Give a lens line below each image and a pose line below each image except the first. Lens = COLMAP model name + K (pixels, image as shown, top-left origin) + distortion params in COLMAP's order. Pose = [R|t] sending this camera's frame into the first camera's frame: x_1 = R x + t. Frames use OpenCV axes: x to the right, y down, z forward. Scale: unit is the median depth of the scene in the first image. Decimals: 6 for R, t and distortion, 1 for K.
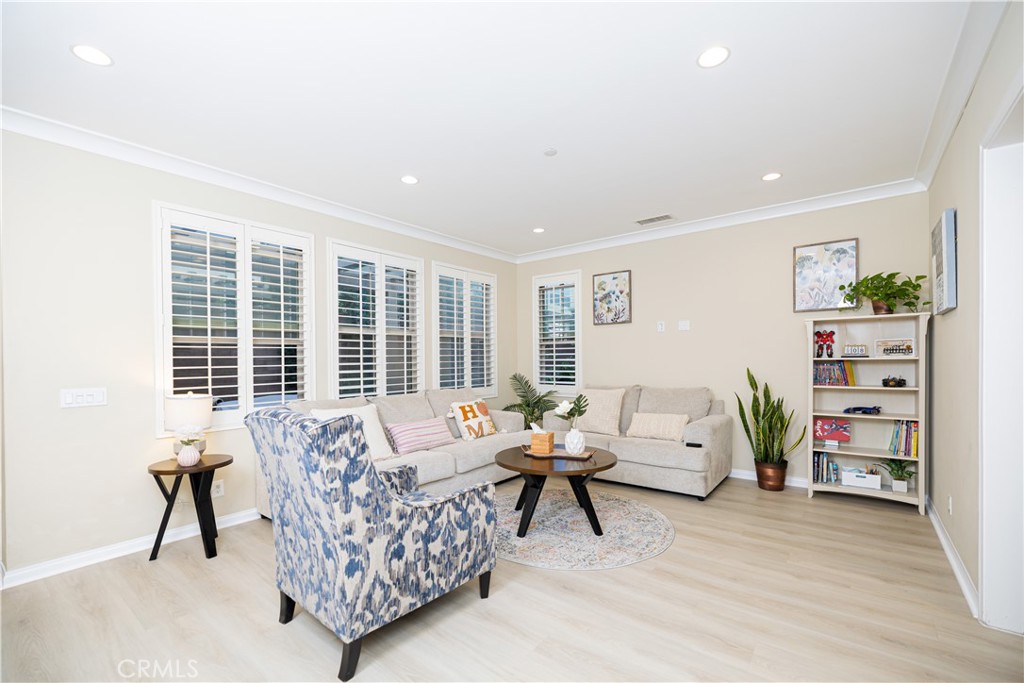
lens RADIAL K [[443.8, 0, 517.2], [0, 443.8, 362.3], [0, 0, 1]] dist [0.001924, 0.000905]
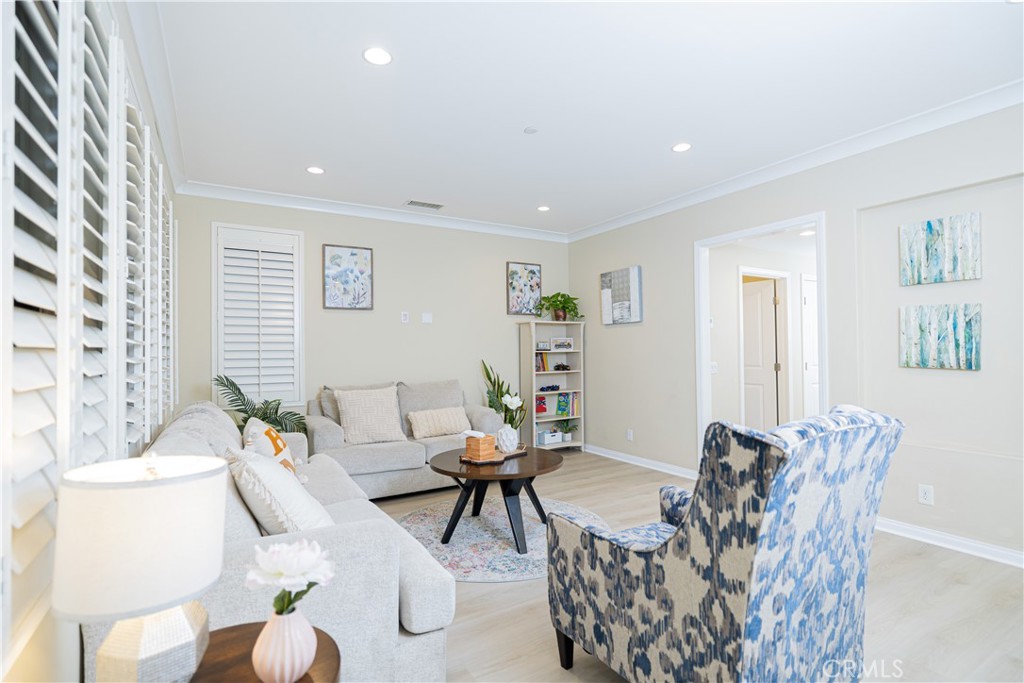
lens RADIAL K [[573.1, 0, 424.5], [0, 573.1, 345.6], [0, 0, 1]] dist [-0.000962, 0.000027]
pose [[0.334817, 0.015964, 0.942148, -1.013953], [0.015800, 0.999621, -0.022552, 0.007676], [-0.942151, 0.022436, 0.334438, 0.727480]]
